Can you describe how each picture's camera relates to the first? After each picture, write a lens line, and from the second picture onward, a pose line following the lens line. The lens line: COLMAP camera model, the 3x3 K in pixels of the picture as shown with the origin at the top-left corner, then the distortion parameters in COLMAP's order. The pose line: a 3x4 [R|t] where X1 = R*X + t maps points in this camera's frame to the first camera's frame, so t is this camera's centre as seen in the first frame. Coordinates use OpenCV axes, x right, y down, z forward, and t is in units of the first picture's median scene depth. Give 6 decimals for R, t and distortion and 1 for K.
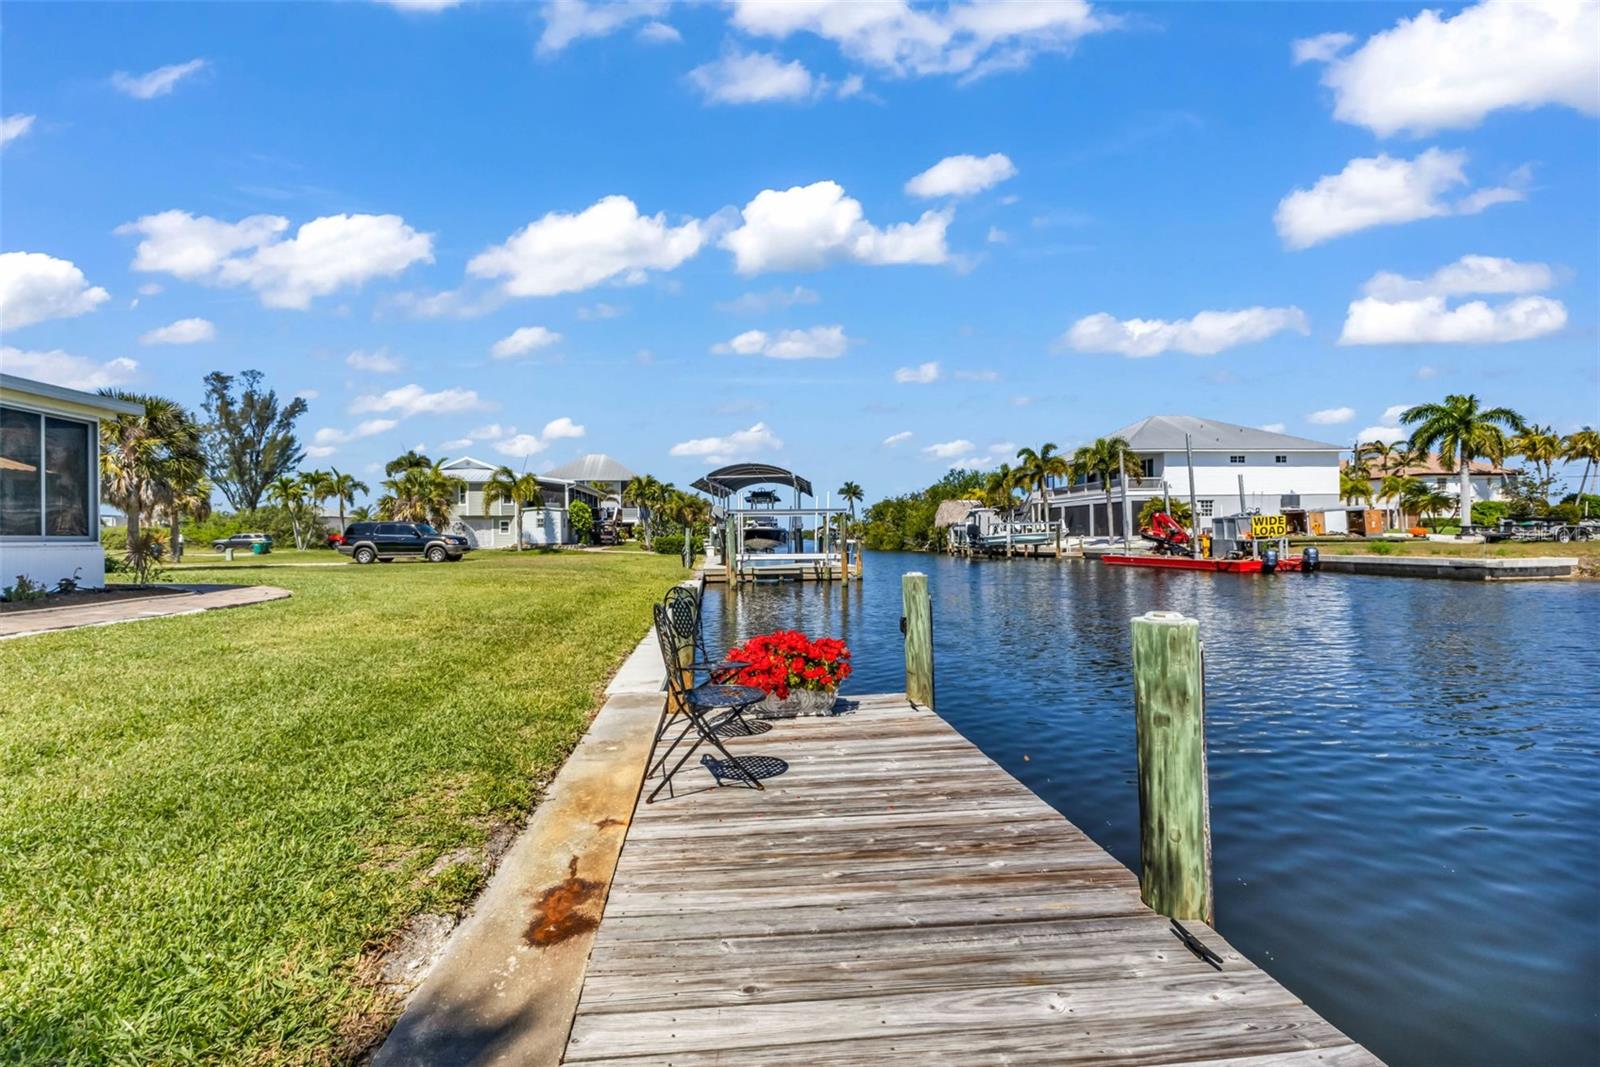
lens RADIAL K [[695.1, 0, 804.6], [0, 695.1, 534.2], [0, 0, 1]] dist [0.021593, -0.007039]
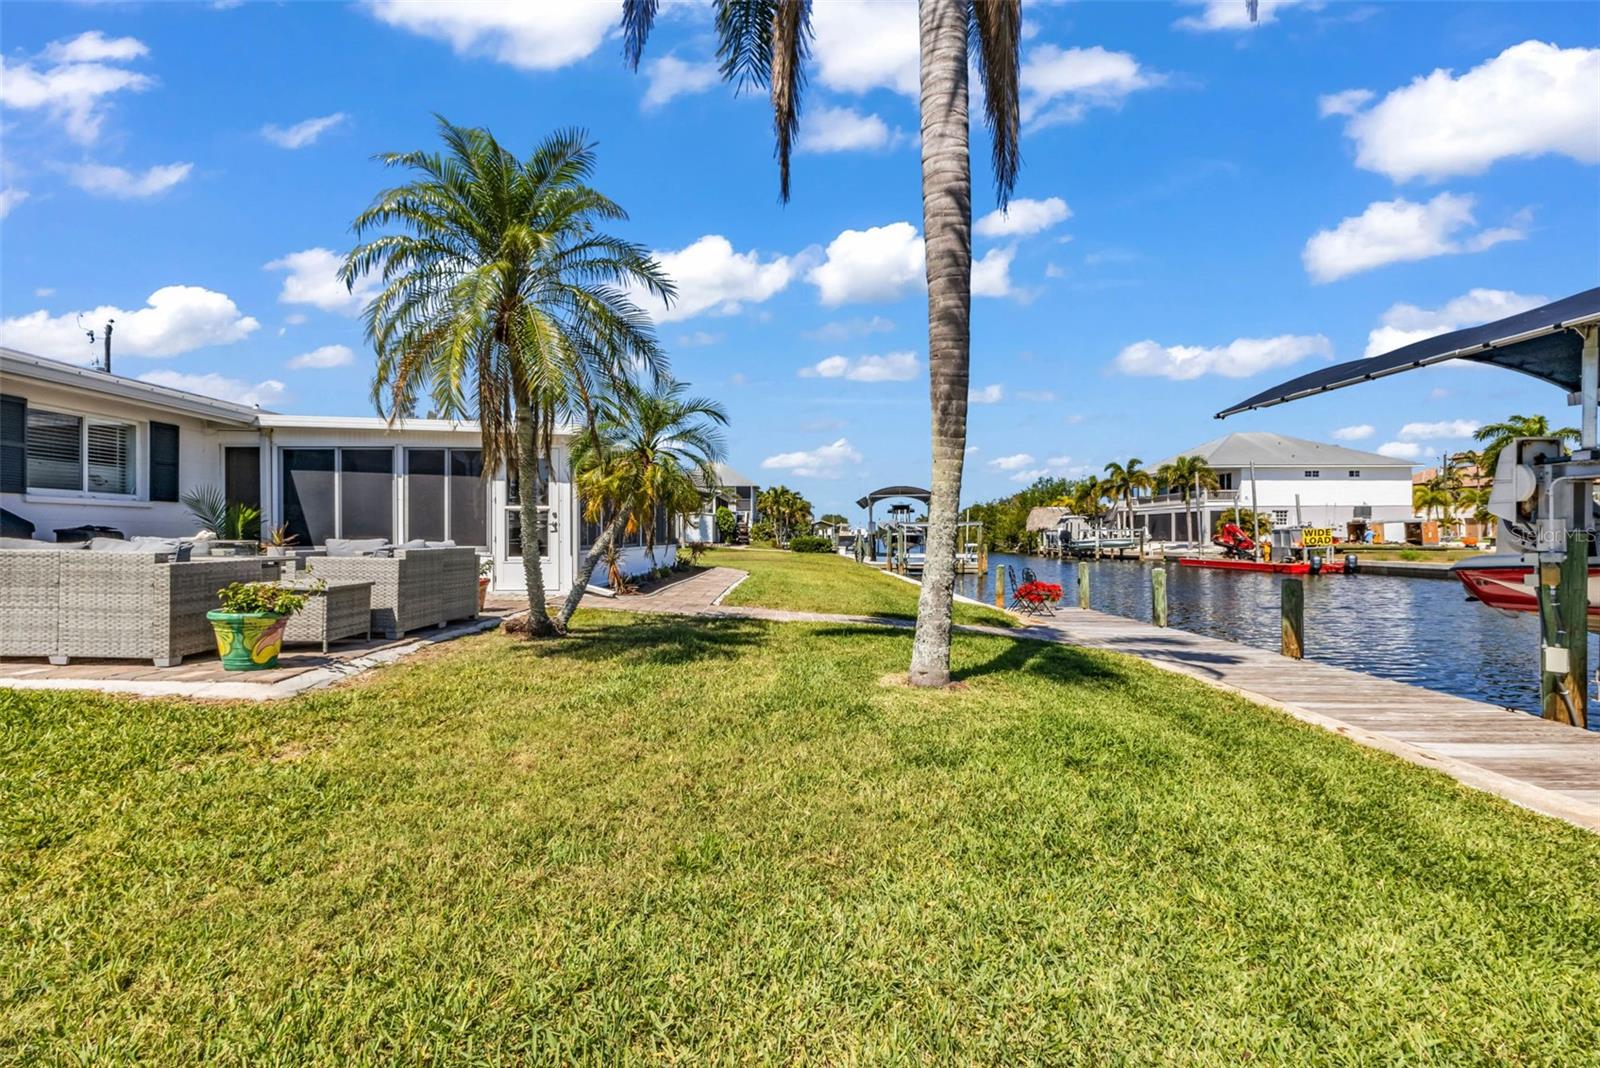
lens RADIAL K [[695.1, 0, 804.6], [0, 695.1, 534.7], [0, 0, 1]] dist [0.021593, -0.007039]
pose [[0.994706, 0.010896, -0.102184, -0.071626], [-0.010645, 0.999939, 0.003002, -0.005555], [0.102211, -0.001898, 0.994761, -0.202373]]
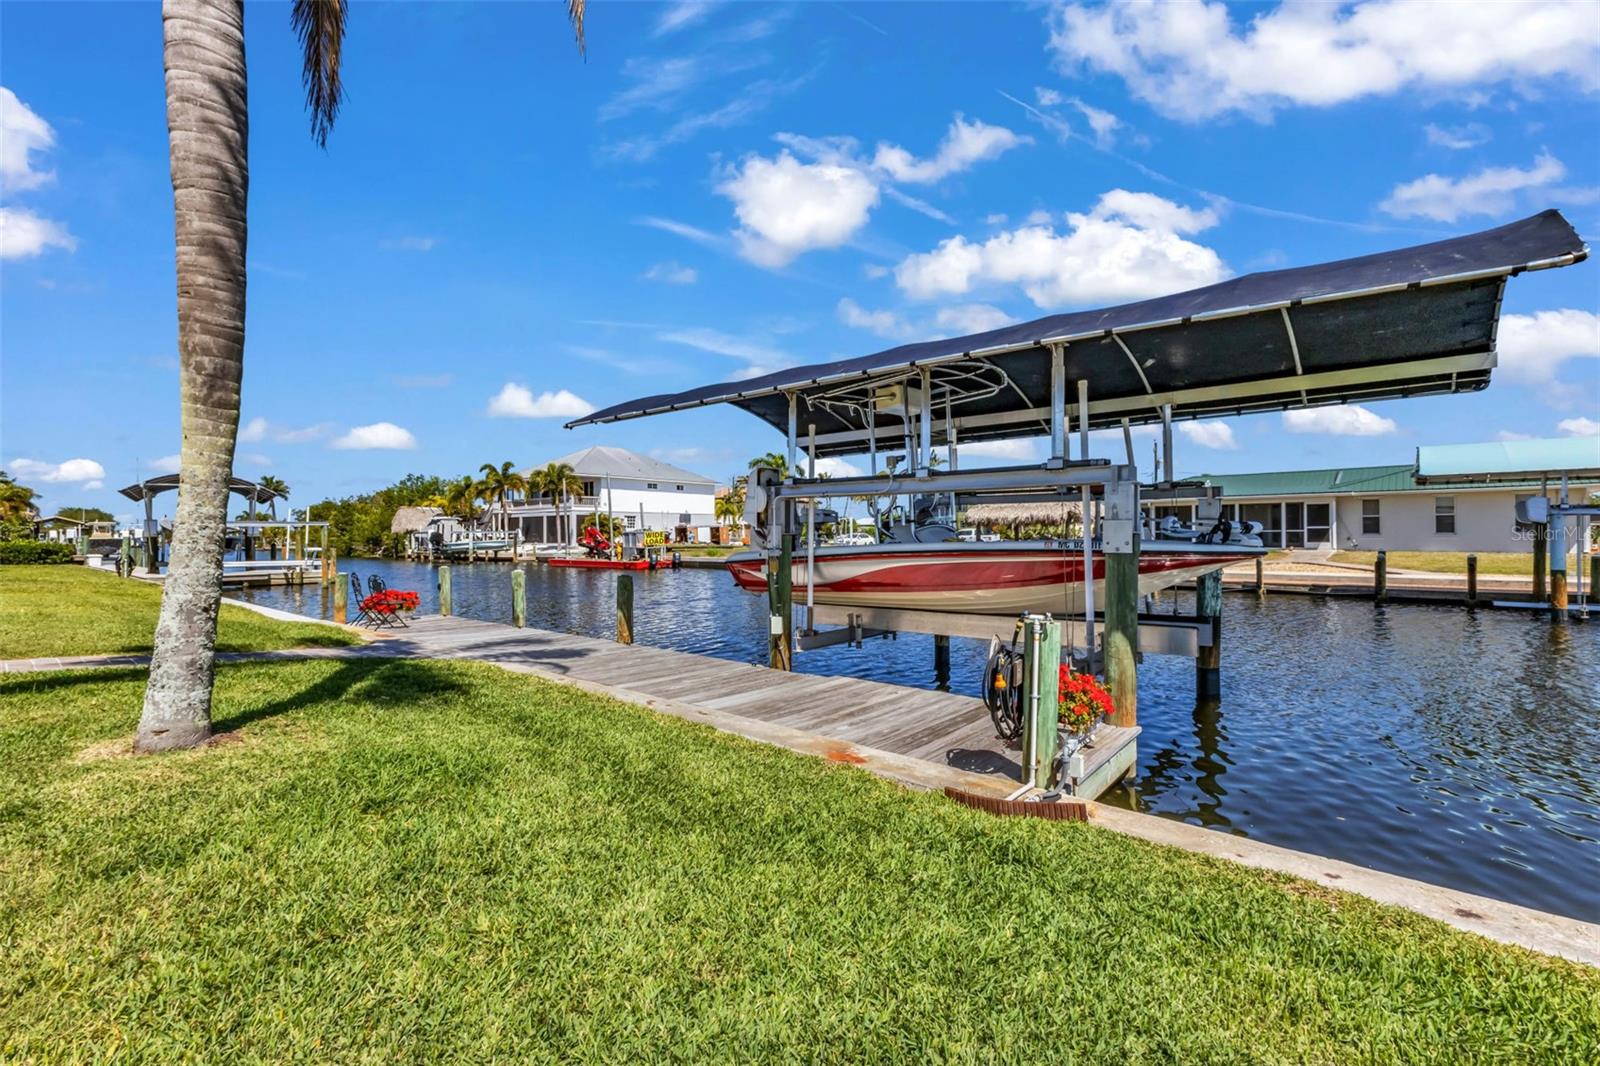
lens RADIAL K [[697.1, 0, 804.9], [0, 697.1, 533.2], [0, 0, 1]] dist [0.008535, 0.000074]
pose [[0.741289, 0.012769, 0.671065, -0.064350], [-0.007862, 0.999916, -0.010341, -0.005675], [-0.671140, 0.002390, 0.741327, -0.198773]]
